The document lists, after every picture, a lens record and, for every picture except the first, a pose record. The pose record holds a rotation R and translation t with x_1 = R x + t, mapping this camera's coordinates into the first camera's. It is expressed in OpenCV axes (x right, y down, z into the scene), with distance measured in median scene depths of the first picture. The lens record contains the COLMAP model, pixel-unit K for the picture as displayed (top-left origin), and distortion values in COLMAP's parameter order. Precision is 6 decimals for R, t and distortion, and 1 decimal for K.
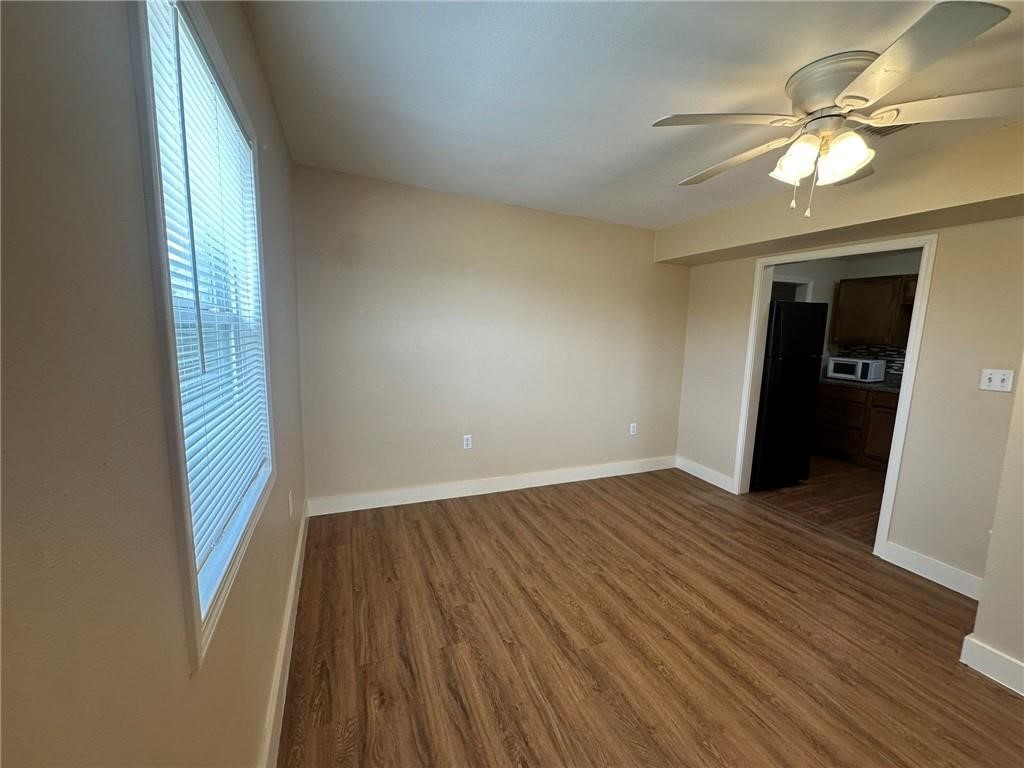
lens RADIAL K [[407.6, 0, 512.0], [0, 407.6, 384.0], [0, 0, 1]] dist [-0.001604, 0.000448]
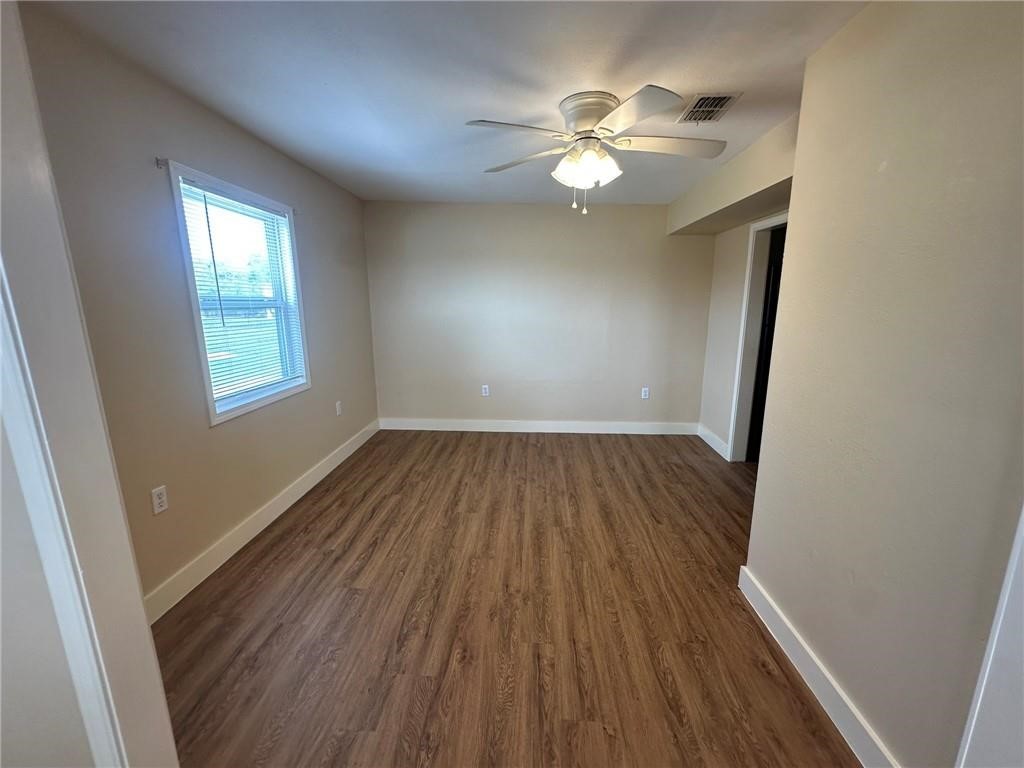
lens RADIAL K [[407.6, 0, 512.0], [0, 407.6, 384.0], [0, 0, 1]] dist [-0.001604, 0.000448]
pose [[0.902103, 0.056701, -0.427780, 0.664768], [-0.030925, 0.997275, 0.066972, 0.037112], [0.430412, -0.047187, 0.901399, -0.191519]]
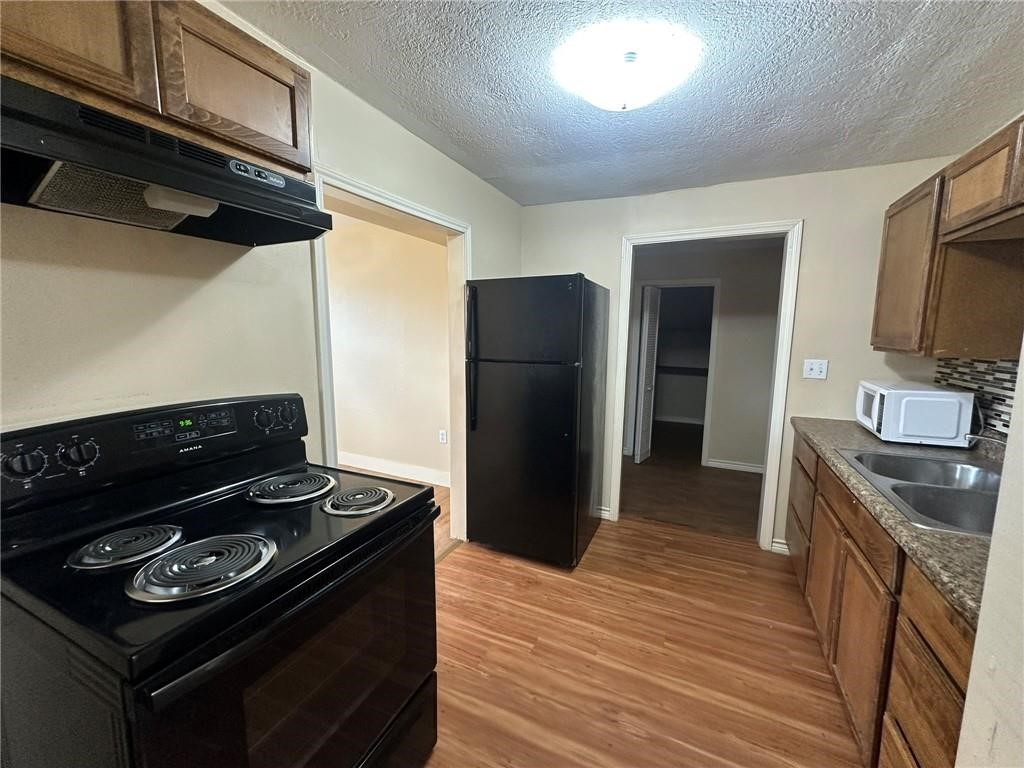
lens RADIAL K [[407.6, 0, 512.0], [0, 407.6, 384.0], [0, 0, 1]] dist [-0.001604, 0.000448]
pose [[0.667183, 0.077288, -0.740873, 1.615604], [-0.089407, 0.995721, 0.023360, -0.067423], [0.739508, 0.050654, 0.671239, 0.751312]]
